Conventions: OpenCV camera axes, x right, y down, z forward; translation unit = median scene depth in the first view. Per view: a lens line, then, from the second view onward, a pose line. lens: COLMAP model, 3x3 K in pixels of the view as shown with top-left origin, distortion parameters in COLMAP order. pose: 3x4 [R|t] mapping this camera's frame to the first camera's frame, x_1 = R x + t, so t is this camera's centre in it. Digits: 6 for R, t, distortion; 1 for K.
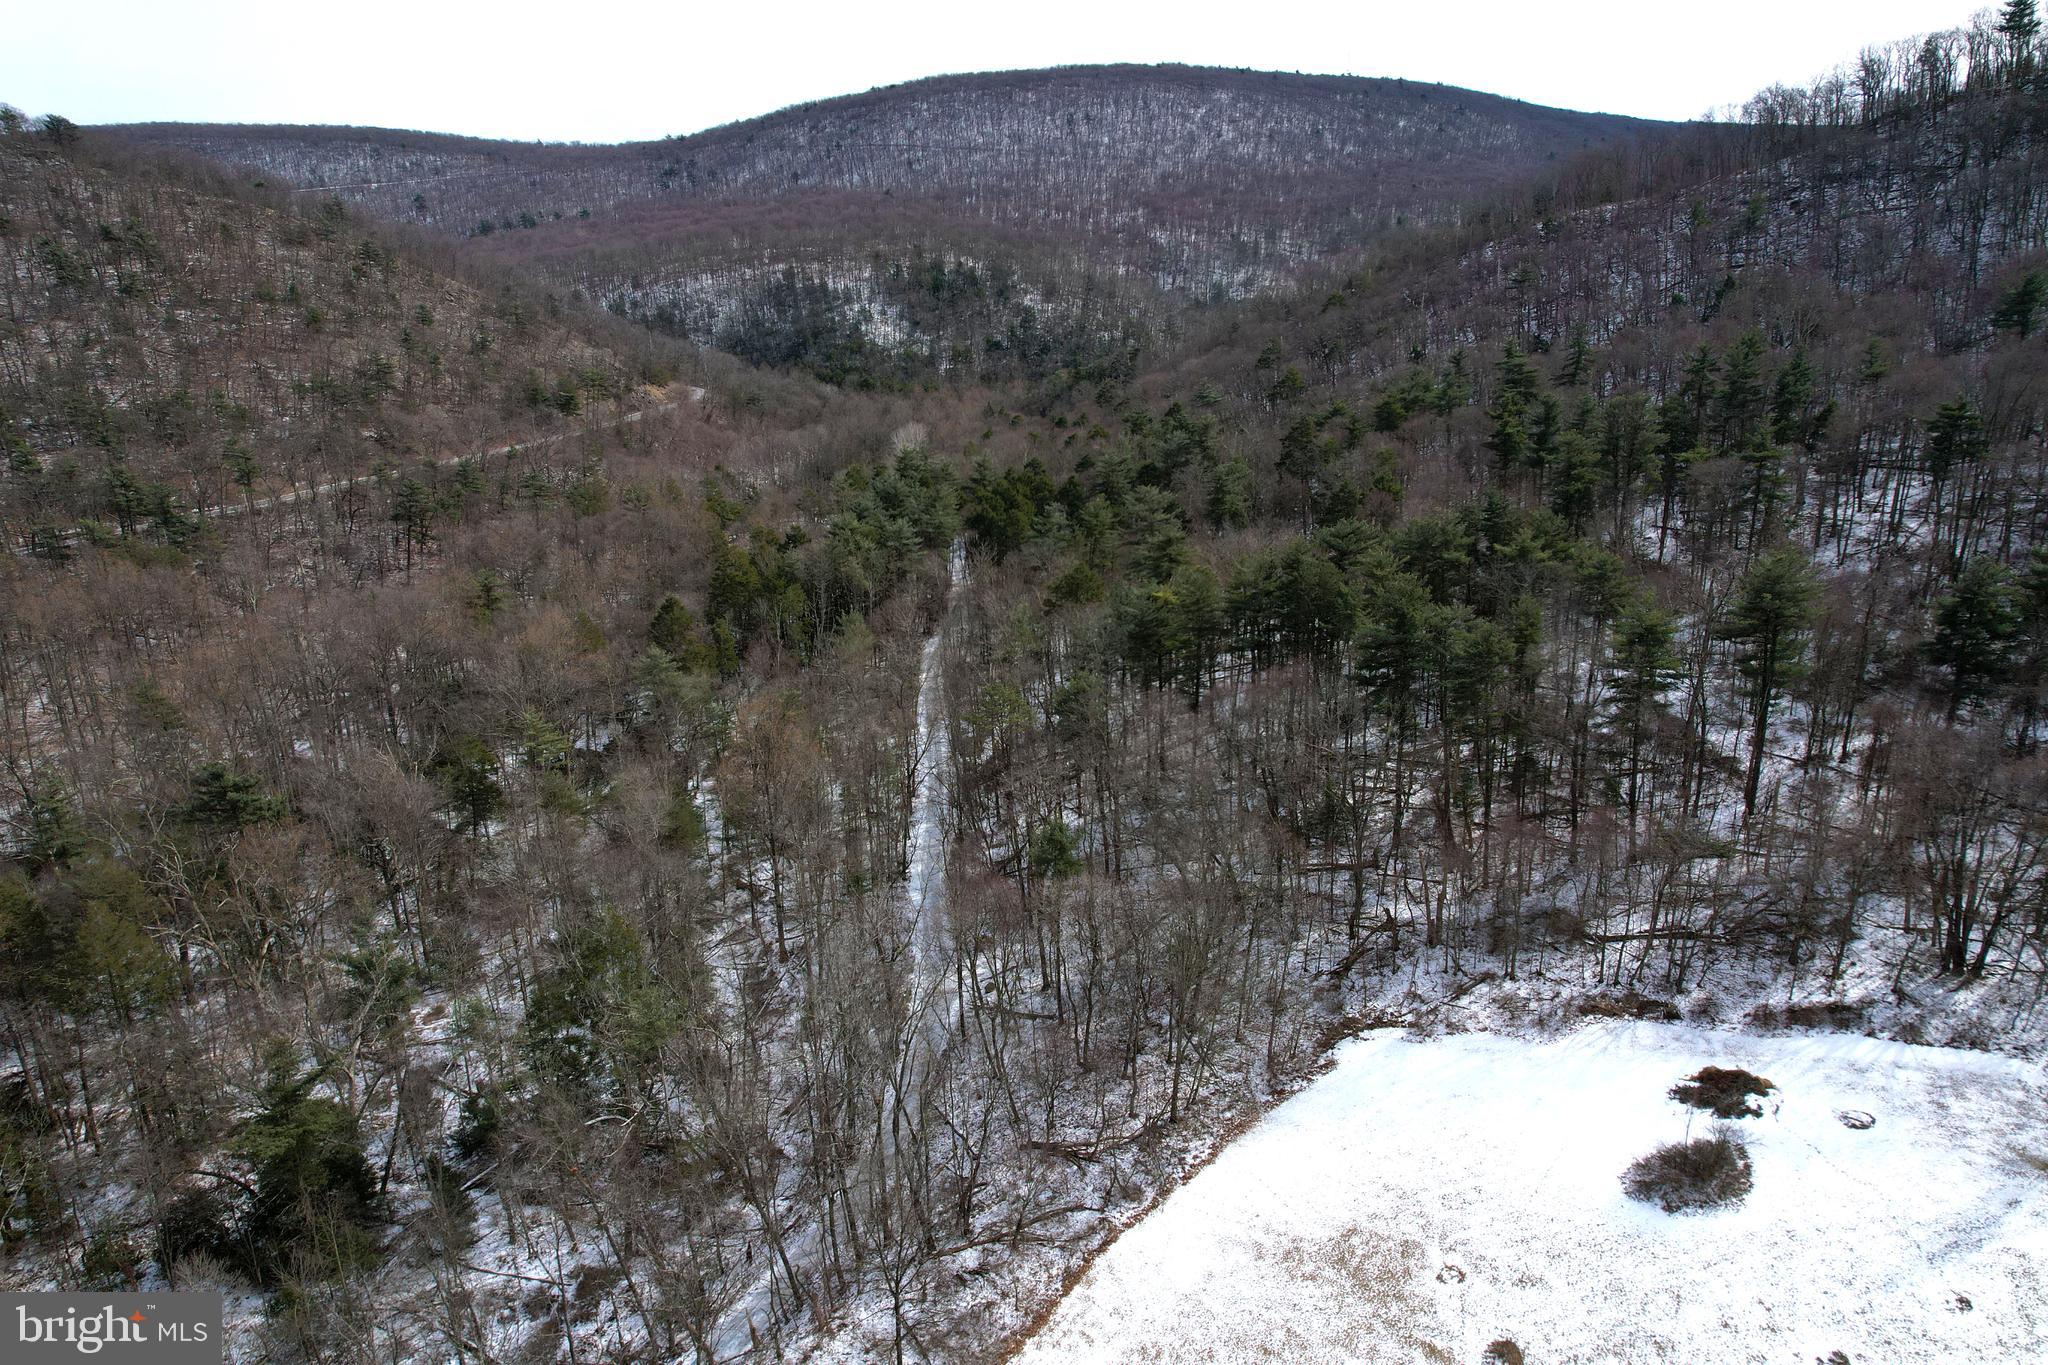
lens RADIAL K [[1322.3, 0, 1018.0], [0, 1322.3, 667.6], [0, 0, 1]] dist [-0.074608, 0.066933]
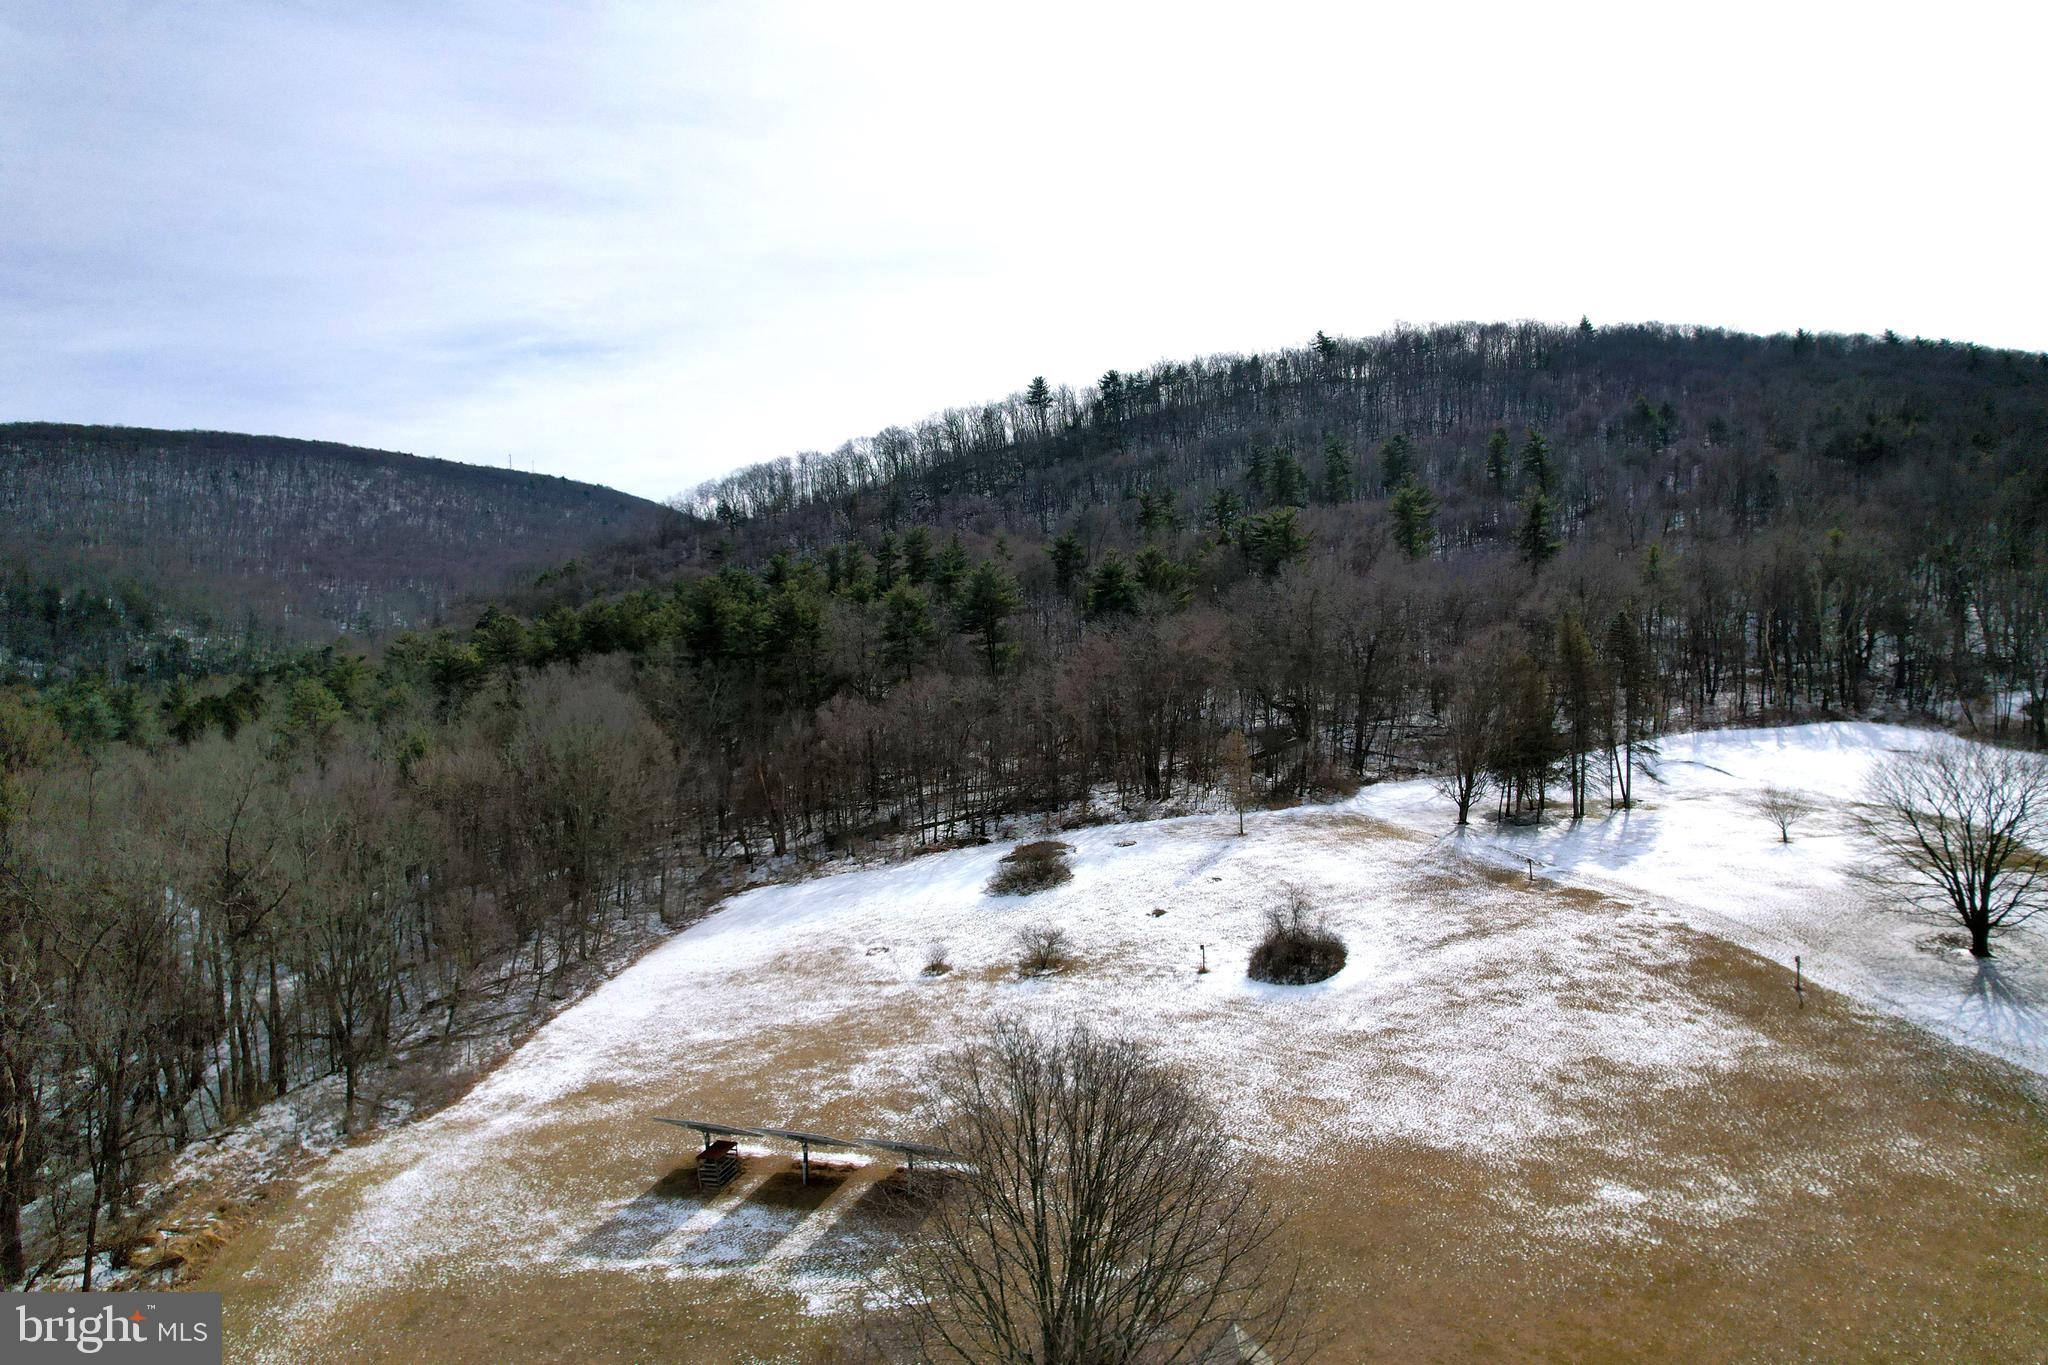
lens RADIAL K [[1322.3, 0, 1032.9], [0, 1322.3, 685.1], [0, 0, 1]] dist [-0.074608, 0.066933]
pose [[0.814363, 0.003590, 0.580345, -0.021827], [0.170847, 0.954186, -0.245642, 0.053950], [-0.554639, 0.299192, 0.776441, -0.003636]]
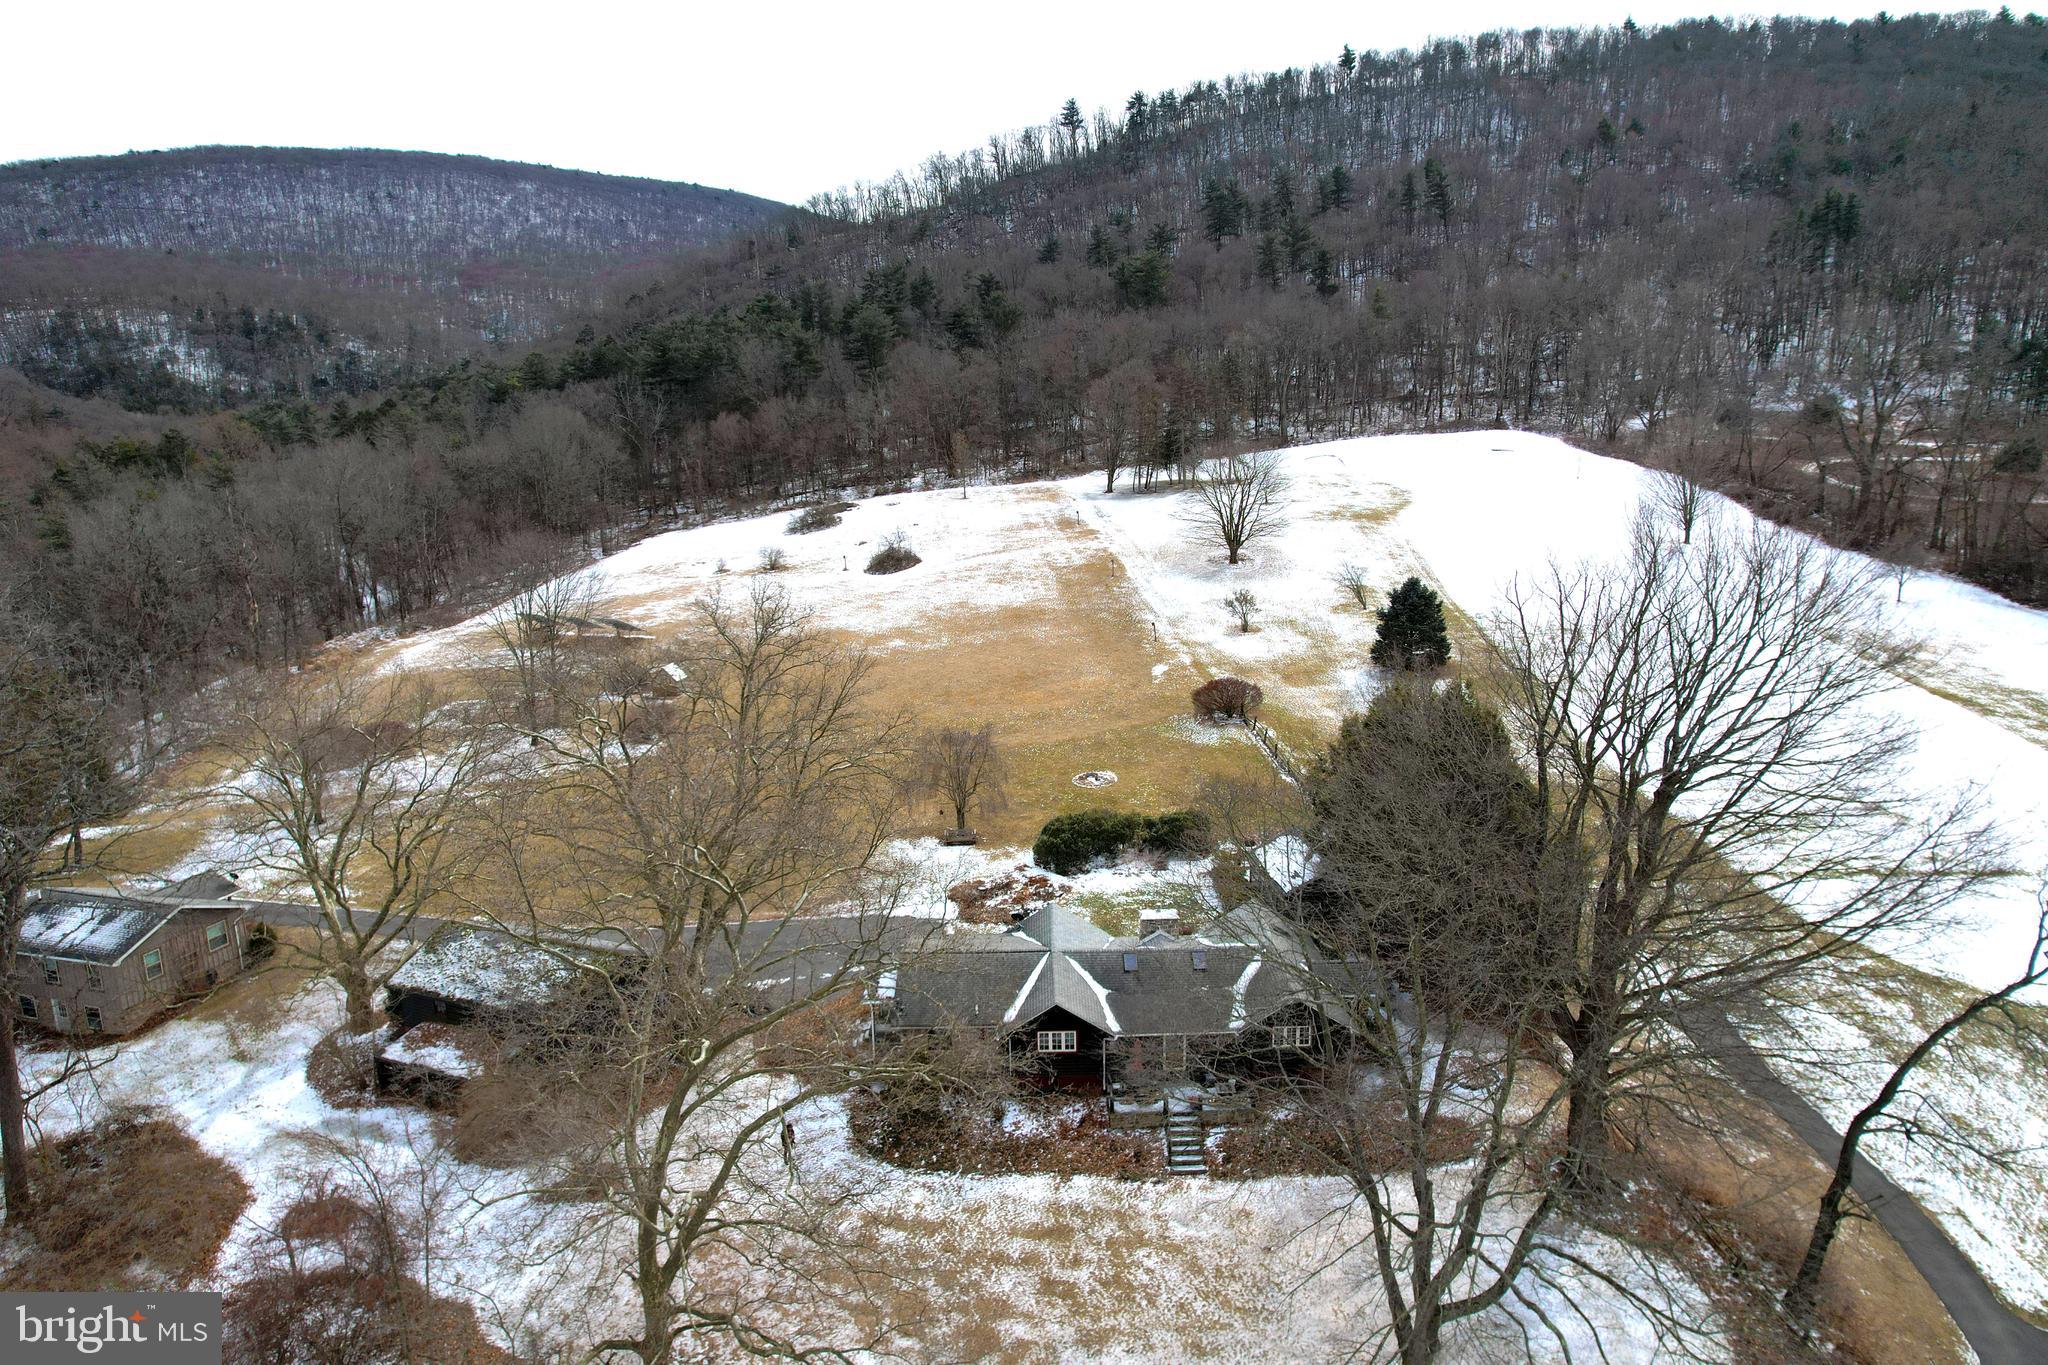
lens RADIAL K [[1322.3, 0, 1057.1], [0, 1322.3, 666.3], [0, 0, 1]] dist [-0.074608, 0.066933]
pose [[0.871683, -0.103608, 0.478993, -0.016917], [0.147141, 0.987633, -0.054143, 0.079155], [-0.467460, 0.117675, 0.876147, -0.096513]]
